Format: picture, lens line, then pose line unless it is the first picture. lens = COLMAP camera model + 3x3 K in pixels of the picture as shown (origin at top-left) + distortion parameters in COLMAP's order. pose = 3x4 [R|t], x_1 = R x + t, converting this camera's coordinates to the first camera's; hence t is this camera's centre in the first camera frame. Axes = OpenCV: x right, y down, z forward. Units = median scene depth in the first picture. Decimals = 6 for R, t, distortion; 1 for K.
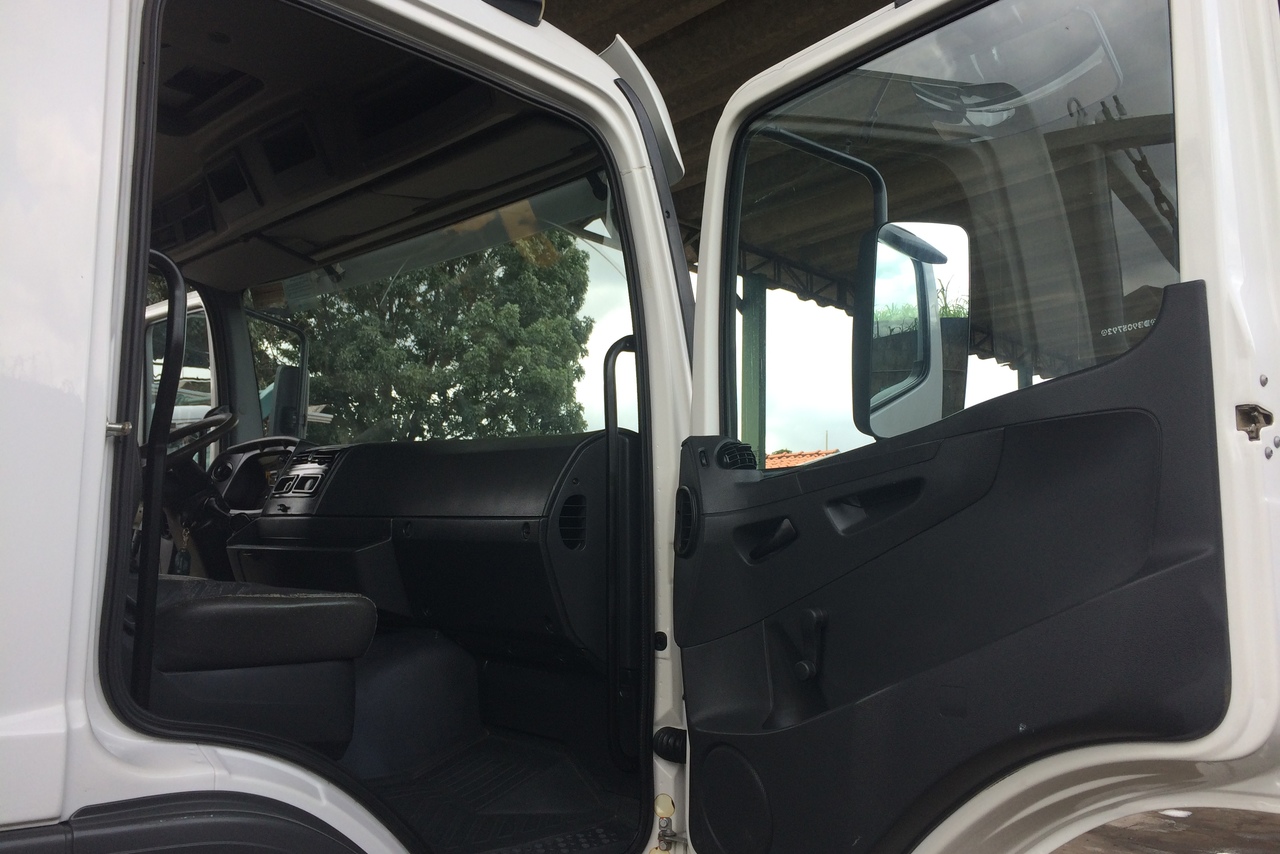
lens RADIAL K [[1087.7, 0, 648.3], [0, 1087.7, 427.0], [0, 0, 1]] dist [0.060558, -0.083356]
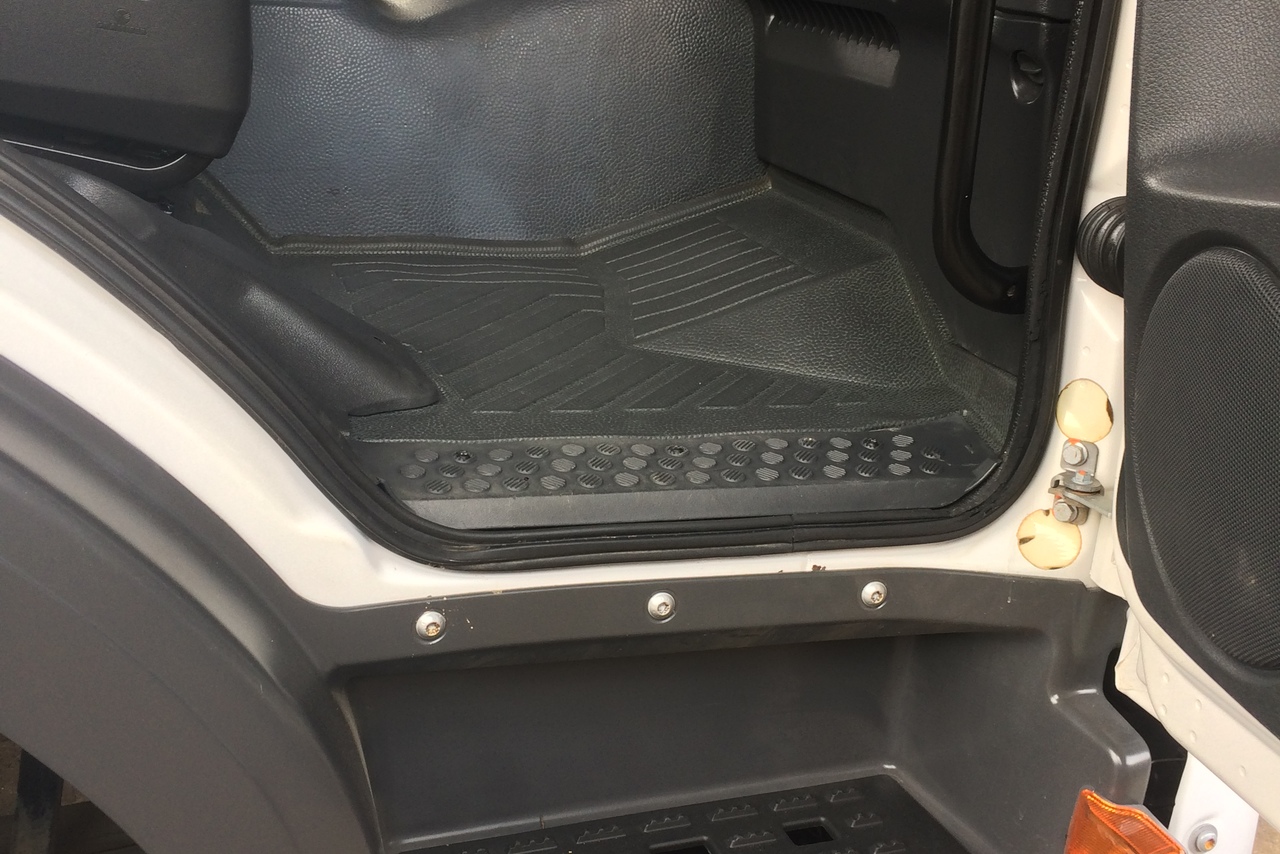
lens RADIAL K [[1442.3, 0, 642.0], [0, 1442.3, 426.1], [0, 0, 1]] dist [0.030975, 0.000000]
pose [[0.895078, 0.184501, -0.405950, 0.078035], [-0.013383, 0.921090, 0.389121, 0.169781], [0.445709, -0.342860, 0.826916, 0.545516]]
